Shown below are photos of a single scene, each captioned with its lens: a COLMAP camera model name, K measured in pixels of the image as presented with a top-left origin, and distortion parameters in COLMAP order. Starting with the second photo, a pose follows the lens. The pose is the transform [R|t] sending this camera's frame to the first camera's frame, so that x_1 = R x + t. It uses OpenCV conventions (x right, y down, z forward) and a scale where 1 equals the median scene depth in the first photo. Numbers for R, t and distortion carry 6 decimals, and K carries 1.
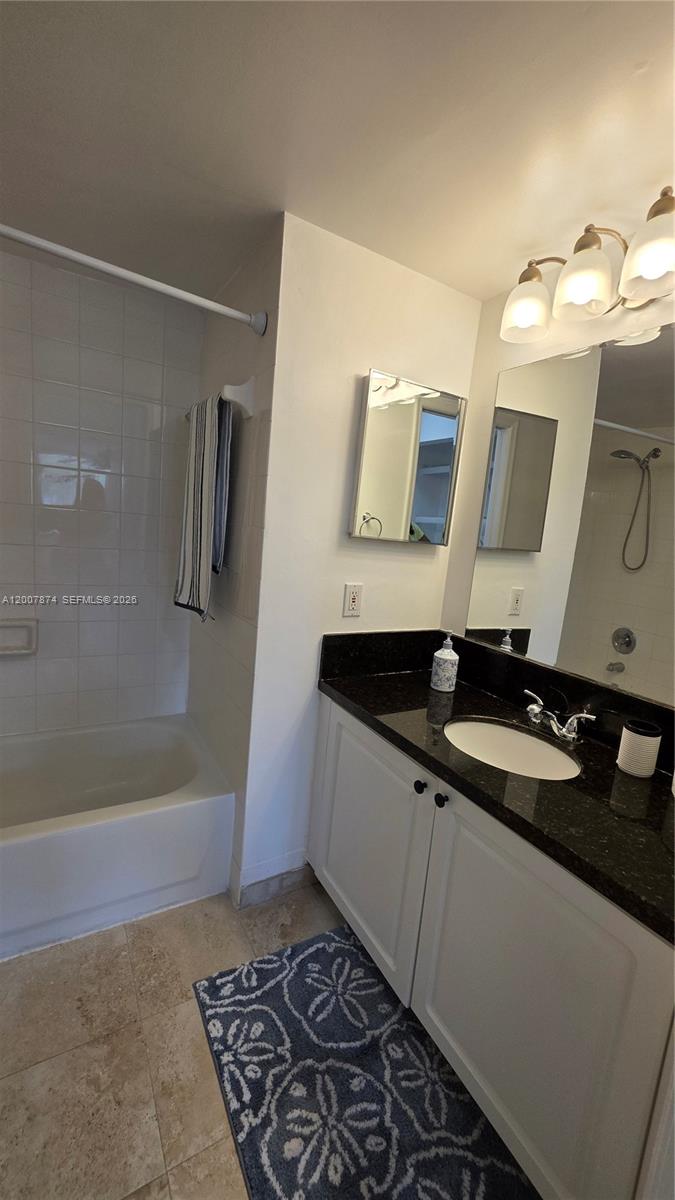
lens RADIAL K [[484.6, 0, 340.0], [0, 484.6, 603.7], [0, 0, 1]] dist [0.001401, 0.000436]
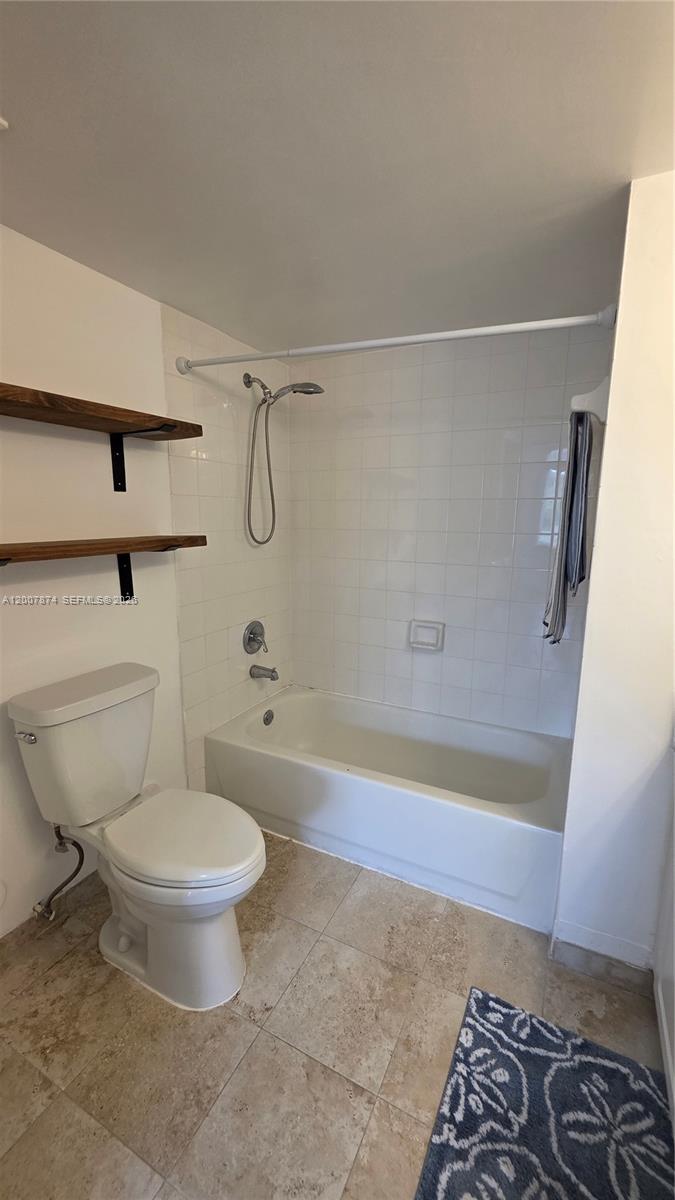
lens RADIAL K [[484.6, 0, 338.6], [0, 484.6, 598.8], [0, 0, 1]] dist [0.001401, 0.000436]
pose [[0.532038, 0.062463, -0.844413, 0.381987], [-0.090153, 0.995785, 0.016858, -0.037495], [0.841907, 0.067157, 0.535427, 0.151302]]
